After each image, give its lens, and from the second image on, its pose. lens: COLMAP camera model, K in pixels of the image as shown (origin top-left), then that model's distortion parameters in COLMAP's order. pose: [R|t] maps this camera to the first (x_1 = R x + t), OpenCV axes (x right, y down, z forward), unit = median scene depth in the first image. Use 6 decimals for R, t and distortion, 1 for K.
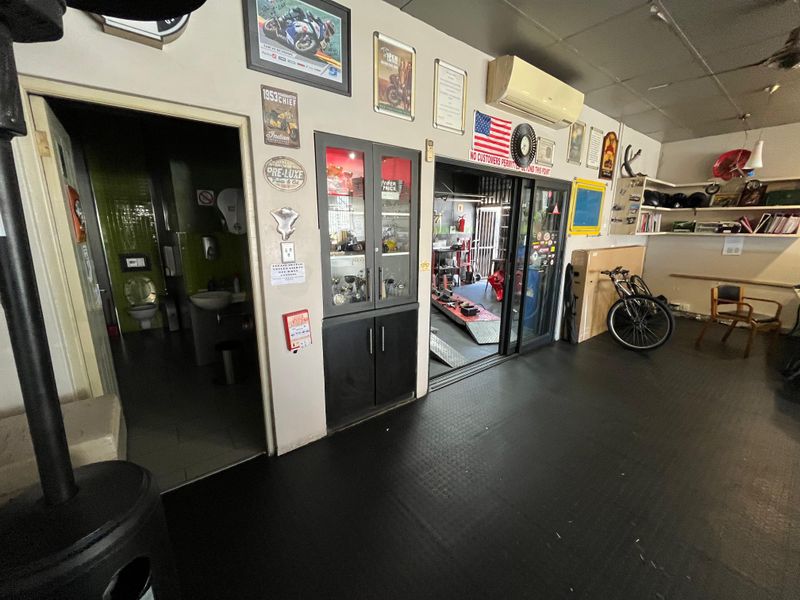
lens RADIAL K [[322.8, 0, 397.9], [0, 322.8, 299.2], [0, 0, 1]] dist [-0.010689, 0.000068]
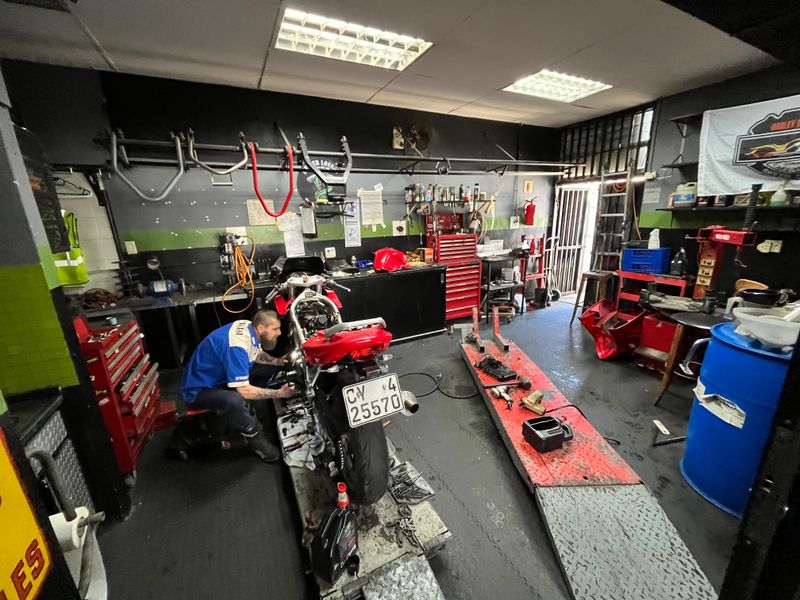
lens RADIAL K [[322.8, 0, 398.7], [0, 322.8, 298.1], [0, 0, 1]] dist [-0.010689, 0.000068]
pose [[0.982212, 0.013221, -0.187309, 0.067474], [-0.007053, 0.999412, 0.033560, -0.087050], [0.187642, -0.031642, 0.981728, 0.336907]]
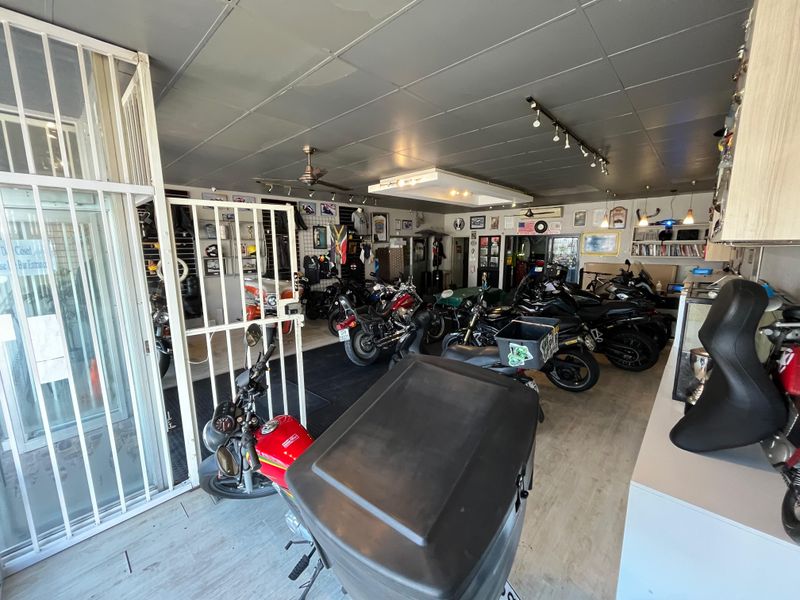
lens RADIAL K [[322.8, 0, 398.0], [0, 322.8, 301.2], [0, 0, 1]] dist [-0.010689, 0.000068]
pose [[0.165398, 0.157894, -0.973505, 3.592116], [-0.213958, 0.969336, 0.120867, 0.169185], [0.962738, 0.188298, 0.194109, -0.907749]]
